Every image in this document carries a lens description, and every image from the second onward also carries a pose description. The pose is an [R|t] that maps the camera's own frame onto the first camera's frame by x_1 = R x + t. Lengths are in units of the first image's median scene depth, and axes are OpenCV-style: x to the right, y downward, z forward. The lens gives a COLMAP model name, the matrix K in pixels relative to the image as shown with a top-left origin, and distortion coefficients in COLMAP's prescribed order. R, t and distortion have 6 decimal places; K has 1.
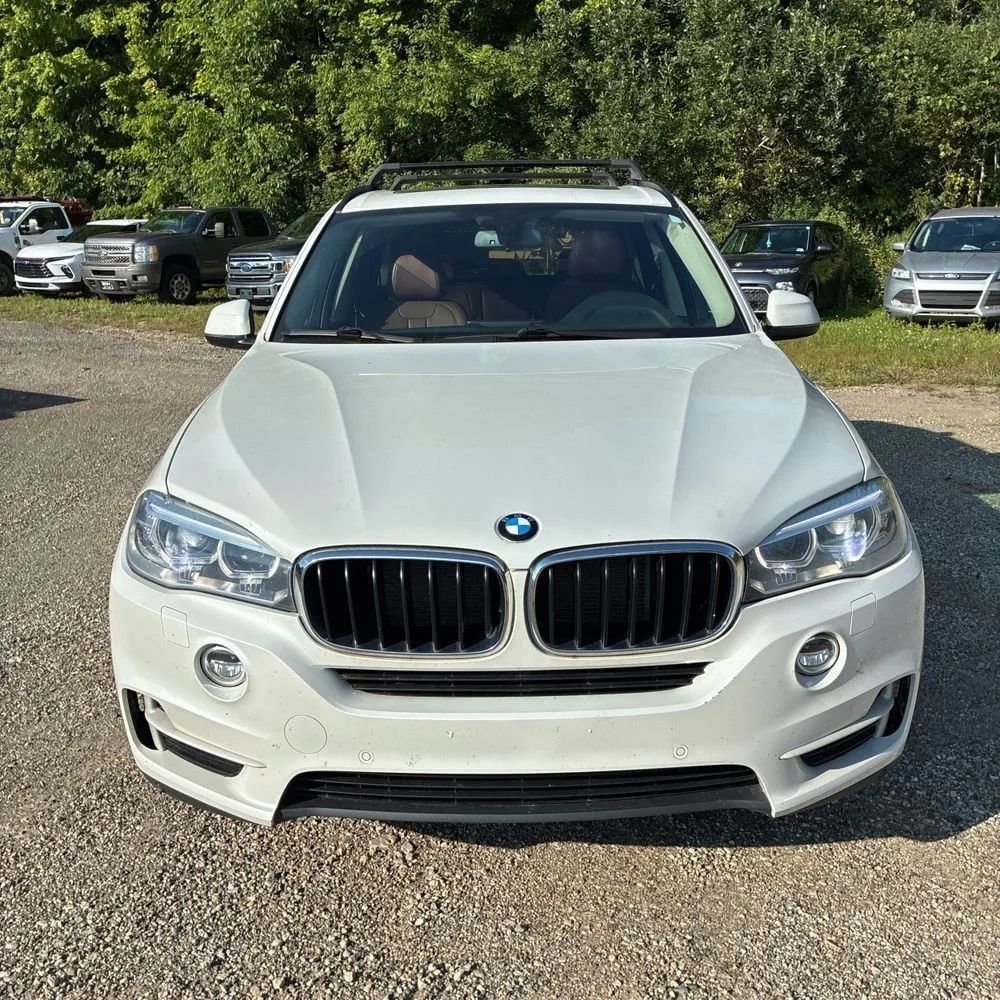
lens RADIAL K [[1014.4, 0, 499.6], [0, 1014.4, 519.2], [0, 0, 1]] dist [0.010781, 0.000000]
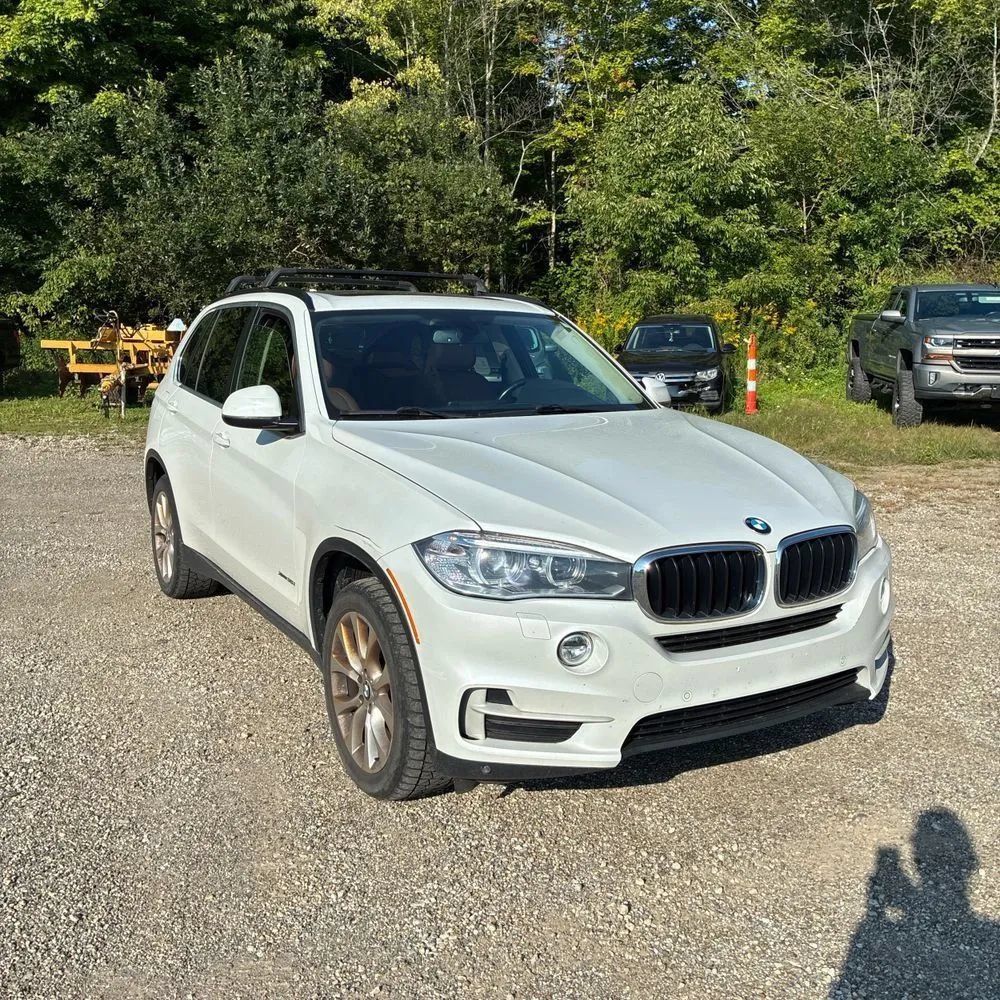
lens RADIAL K [[1014.4, 0, 503.7], [0, 1014.4, 493.6], [0, 0, 1]] dist [0.010781, 0.000000]
pose [[0.865026, -0.056444, 0.498541, -0.101910], [0.112123, 0.990269, -0.082430, 0.004106], [-0.489038, 0.127203, 0.862938, -0.013599]]
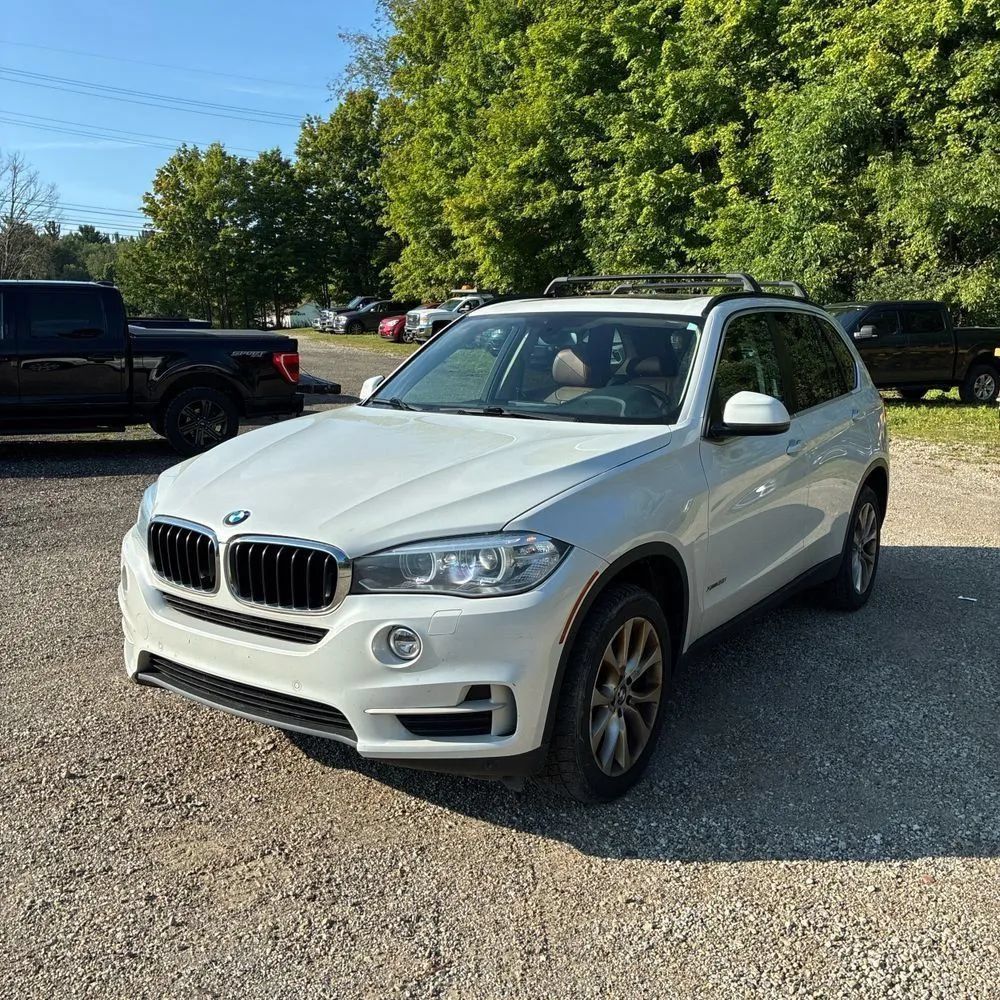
lens RADIAL K [[1014.4, 0, 497.4], [0, 1014.4, 499.7], [0, 0, 1]] dist [0.010781, 0.000000]
pose [[0.819925, 0.119124, -0.559939, 0.117101], [-0.174641, 0.983534, -0.046486, -0.001605], [0.545182, 0.135904, 0.827229, -0.009126]]
